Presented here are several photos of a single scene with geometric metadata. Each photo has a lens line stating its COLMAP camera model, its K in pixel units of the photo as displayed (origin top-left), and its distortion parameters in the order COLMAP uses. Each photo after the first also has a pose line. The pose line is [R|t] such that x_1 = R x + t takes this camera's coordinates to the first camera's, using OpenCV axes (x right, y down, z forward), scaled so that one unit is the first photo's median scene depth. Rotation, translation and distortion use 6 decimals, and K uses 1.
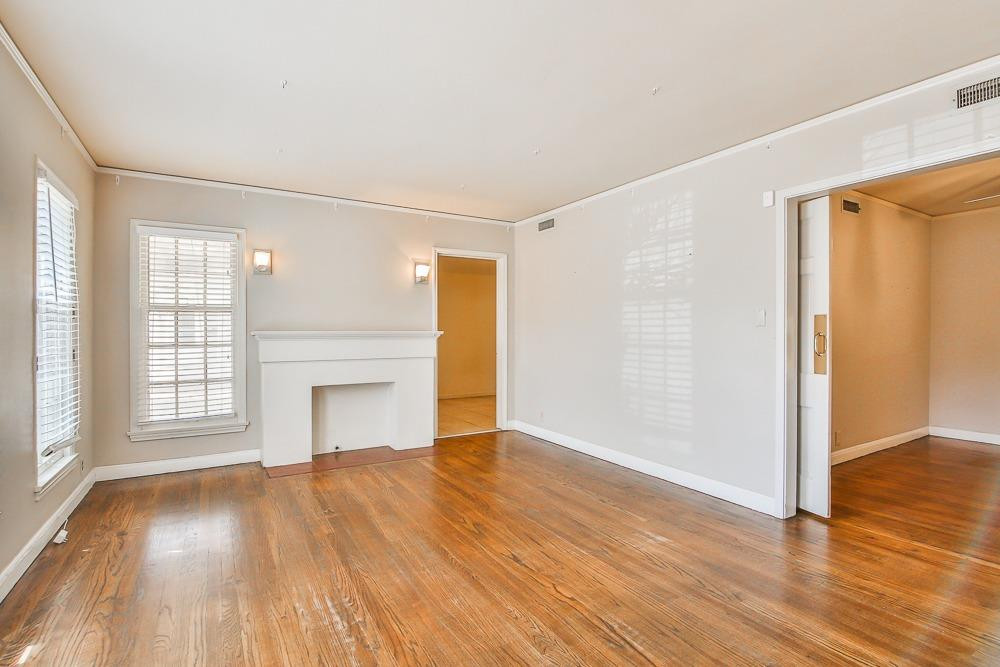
lens RADIAL K [[487.0, 0, 507.3], [0, 487.0, 336.9], [0, 0, 1]] dist [0.002497, -0.009892]
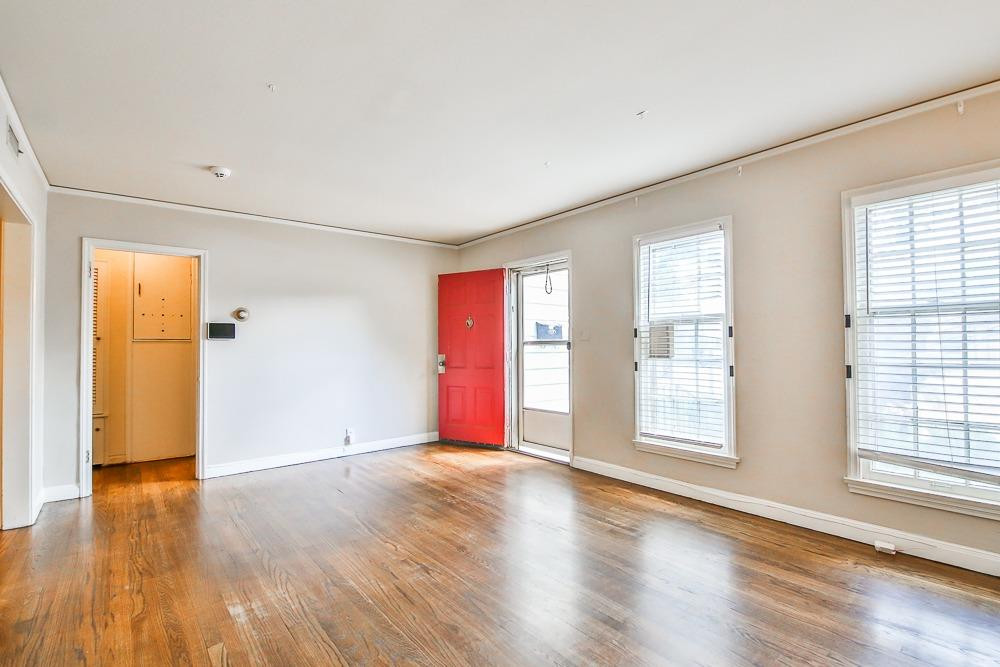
lens RADIAL K [[455.3, 0, 486.1], [0, 455.3, 336.1], [0, 0, 1]] dist [-0.001148, -0.007837]
pose [[-0.993048, 0.003691, -0.117655, 0.001610], [0.005753, 0.999836, -0.017198, -0.008508], [0.117573, -0.017755, -0.992906, 1.187095]]
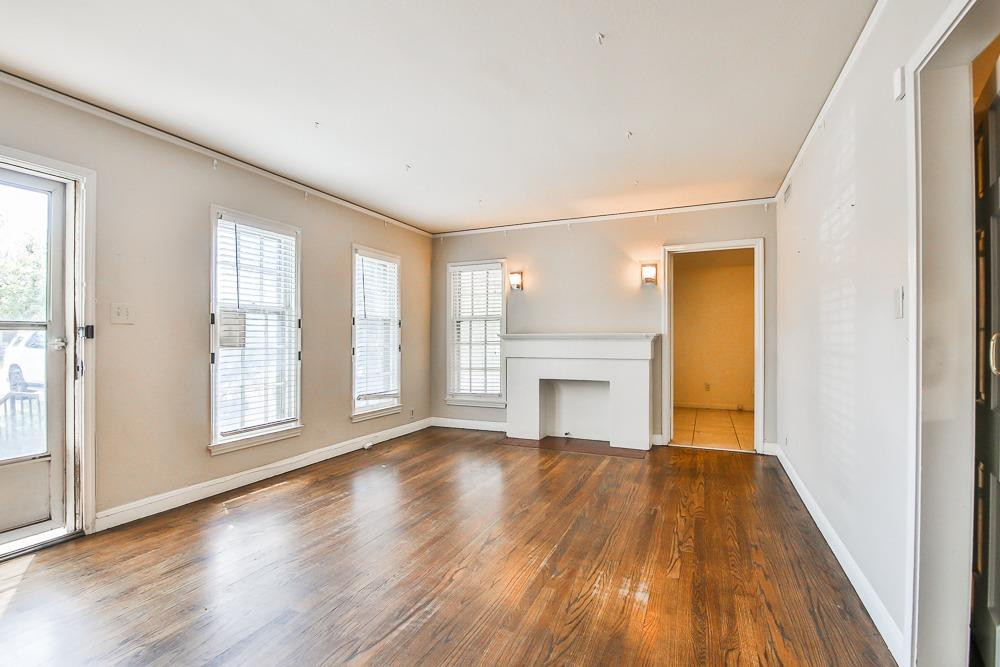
lens RADIAL K [[470.8, 0, 498.4], [0, 470.8, 336.6], [0, 0, 1]] dist [0.003001, -0.009037]
pose [[0.562157, -0.000763, -0.827030, 0.540840], [-0.006339, 0.999966, -0.005231, 0.002740], [0.827006, 0.008183, 0.562133, 0.255727]]
